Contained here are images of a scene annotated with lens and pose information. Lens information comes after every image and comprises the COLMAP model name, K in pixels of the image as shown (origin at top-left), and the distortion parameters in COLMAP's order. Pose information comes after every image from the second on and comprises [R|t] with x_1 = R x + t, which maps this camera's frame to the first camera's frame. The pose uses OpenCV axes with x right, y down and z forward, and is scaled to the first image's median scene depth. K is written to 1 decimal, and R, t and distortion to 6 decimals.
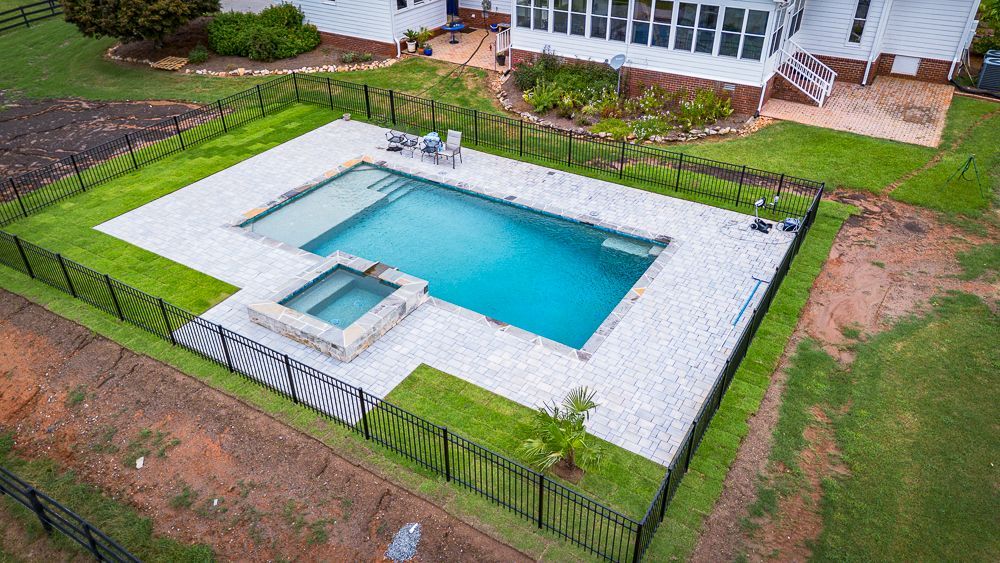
lens RADIAL K [[704.8, 0, 501.7], [0, 704.8, 280.2], [0, 0, 1]] dist [0.076839, -0.083651]
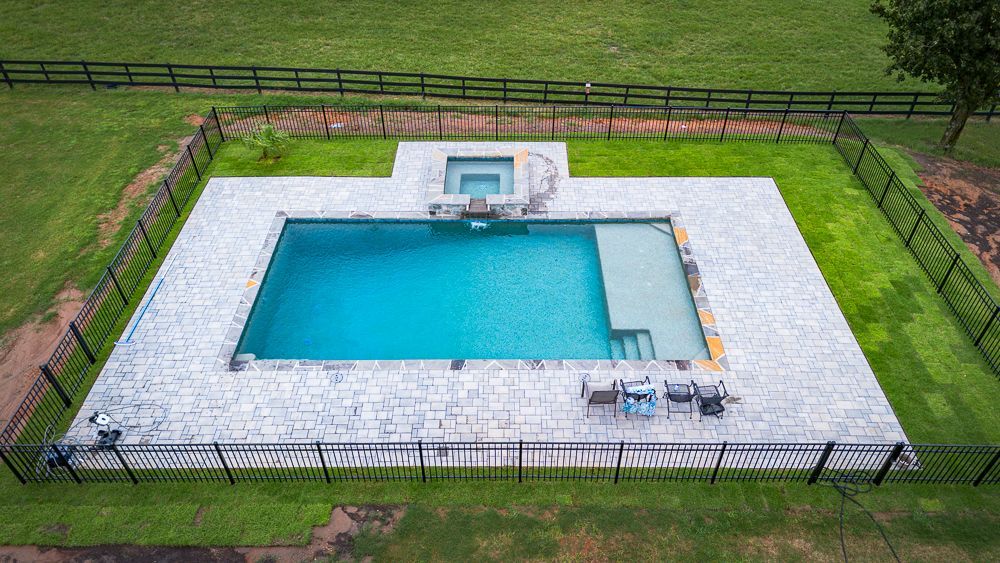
lens RADIAL K [[704.8, 0, 501.7], [0, 704.8, 280.2], [0, 0, 1]] dist [0.076839, -0.083651]
pose [[-0.851742, 0.355279, -0.385114, 0.192407], [-0.279132, 0.314351, 0.907342, -0.704378], [0.443420, 0.880318, -0.168576, 0.907532]]
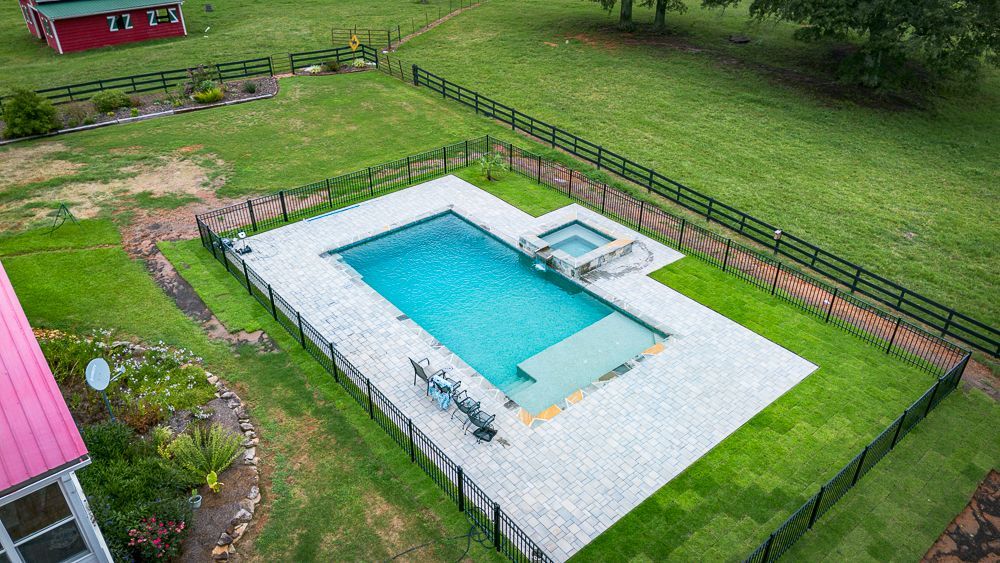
lens RADIAL K [[704.8, 0, 501.7], [0, 704.8, 280.2], [0, 0, 1]] dist [0.076839, -0.083651]
pose [[-0.948770, -0.163977, 0.270085, -0.323802], [0.176277, 0.434698, 0.883156, -0.846295], [-0.262223, 0.885522, -0.383523, 1.104085]]
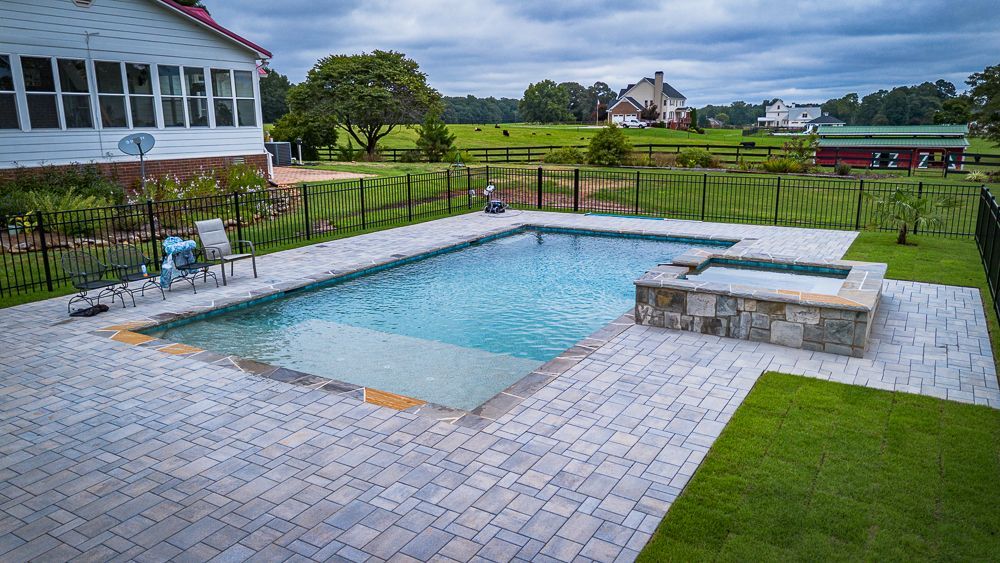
lens RADIAL K [[704.8, 0, 501.7], [0, 704.8, 280.2], [0, 0, 1]] dist [0.076839, -0.083651]
pose [[-0.013776, -0.215464, 0.976415, -0.542886], [0.554408, 0.811013, 0.186787, -0.142838], [-0.832131, 0.543905, 0.108283, 0.731515]]
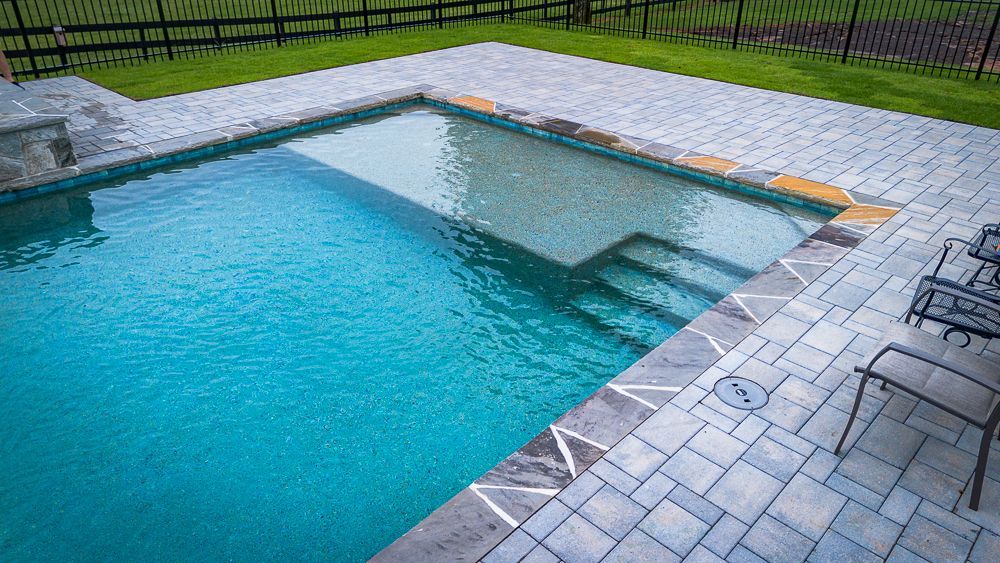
lens RADIAL K [[704.8, 0, 501.7], [0, 704.8, 280.2], [0, 0, 1]] dist [0.076839, -0.083651]
pose [[-0.207560, 0.475374, -0.854949, 0.046318], [-0.537951, 0.674493, 0.505636, -0.200352], [0.817024, 0.564871, 0.115730, 0.841390]]
